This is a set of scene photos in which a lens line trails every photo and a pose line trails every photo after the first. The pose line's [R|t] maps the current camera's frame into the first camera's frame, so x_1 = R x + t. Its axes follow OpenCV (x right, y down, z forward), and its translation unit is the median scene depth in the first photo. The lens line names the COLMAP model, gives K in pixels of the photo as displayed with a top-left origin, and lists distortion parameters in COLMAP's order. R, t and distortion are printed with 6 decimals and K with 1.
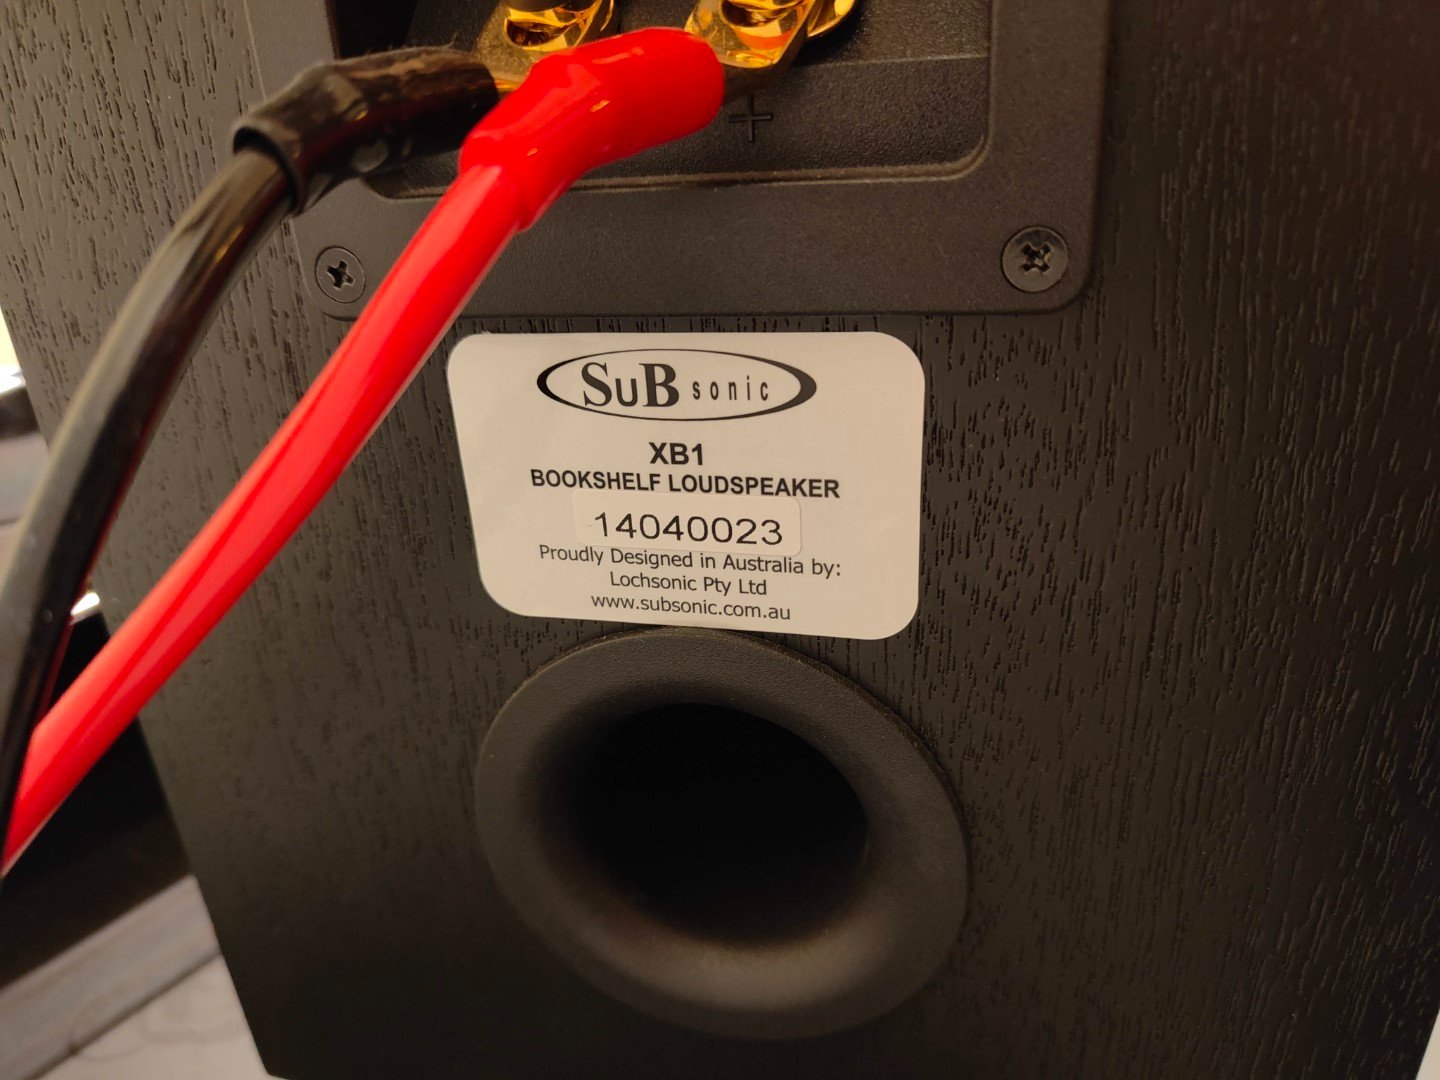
lens RADIAL K [[1030.5, 0, 655.4], [0, 1030.5, 538.1], [0, 0, 1]] dist [-0.005249, -0.001176]
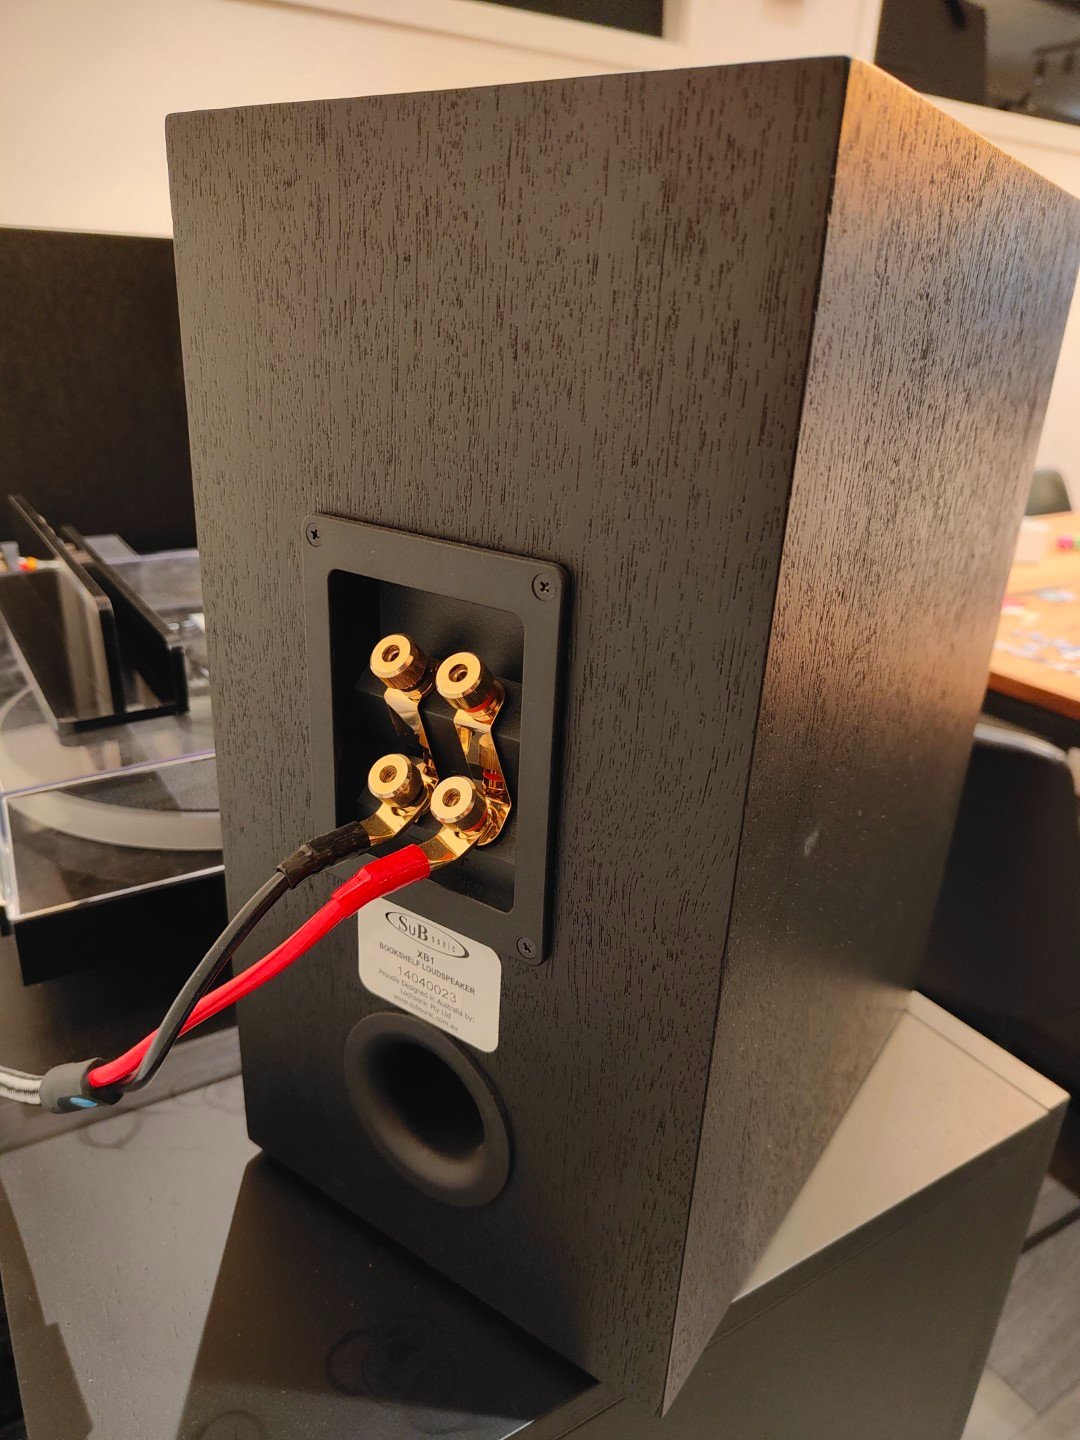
lens RADIAL K [[1019.9, 0, 540.0], [0, 1019.9, 720.0], [0, 0, 1]] dist [-0.002687, -0.001312]
pose [[0.937856, 0.240002, -0.250649, 0.752613], [-0.242302, 0.969949, 0.022123, -0.750379], [0.248426, 0.039985, 0.967825, -1.362054]]
